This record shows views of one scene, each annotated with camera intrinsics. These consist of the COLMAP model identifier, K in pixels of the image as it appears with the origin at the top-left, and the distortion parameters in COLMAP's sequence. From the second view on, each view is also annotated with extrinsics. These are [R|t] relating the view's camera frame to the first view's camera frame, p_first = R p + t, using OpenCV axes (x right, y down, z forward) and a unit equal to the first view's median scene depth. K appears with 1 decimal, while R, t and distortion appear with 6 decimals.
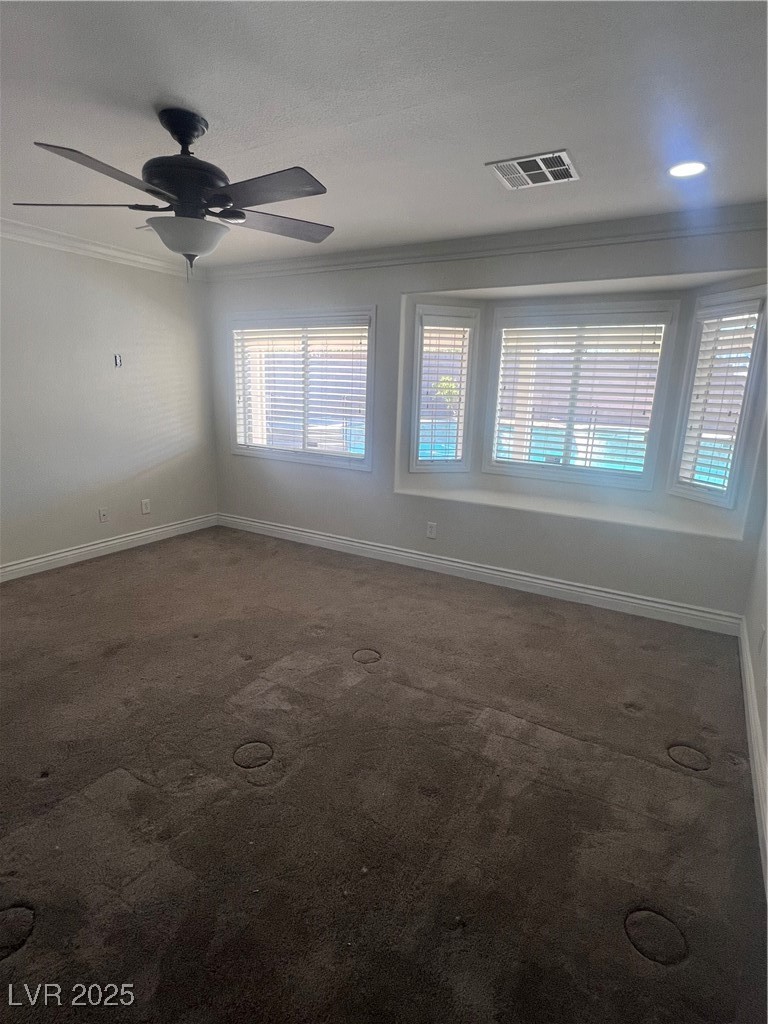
lens RADIAL K [[531.6, 0, 383.2], [0, 531.6, 510.4], [0, 0, 1]] dist [-0.005638, -0.000120]
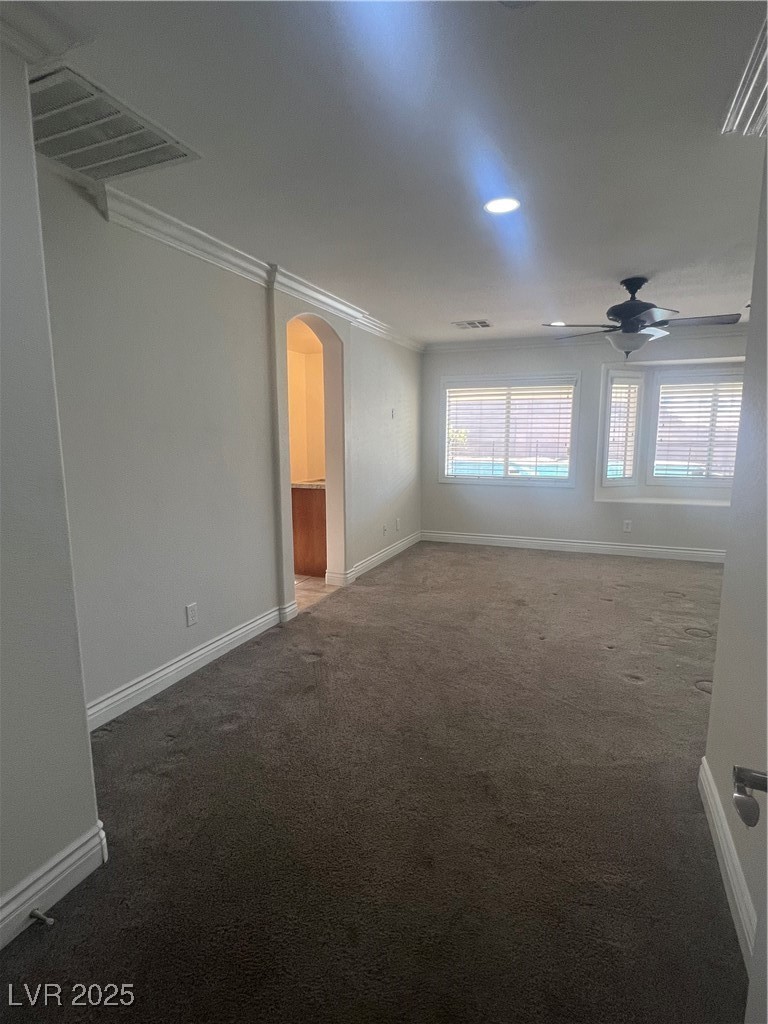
lens RADIAL K [[531.6, 0, 378.1], [0, 531.6, 509.4], [0, 0, 1]] dist [-0.005638, -0.000120]
pose [[0.989835, -0.051401, 0.132608, -0.755648], [0.063025, 0.994386, -0.085001, 0.072098], [-0.127495, 0.092495, 0.987517, -0.308562]]
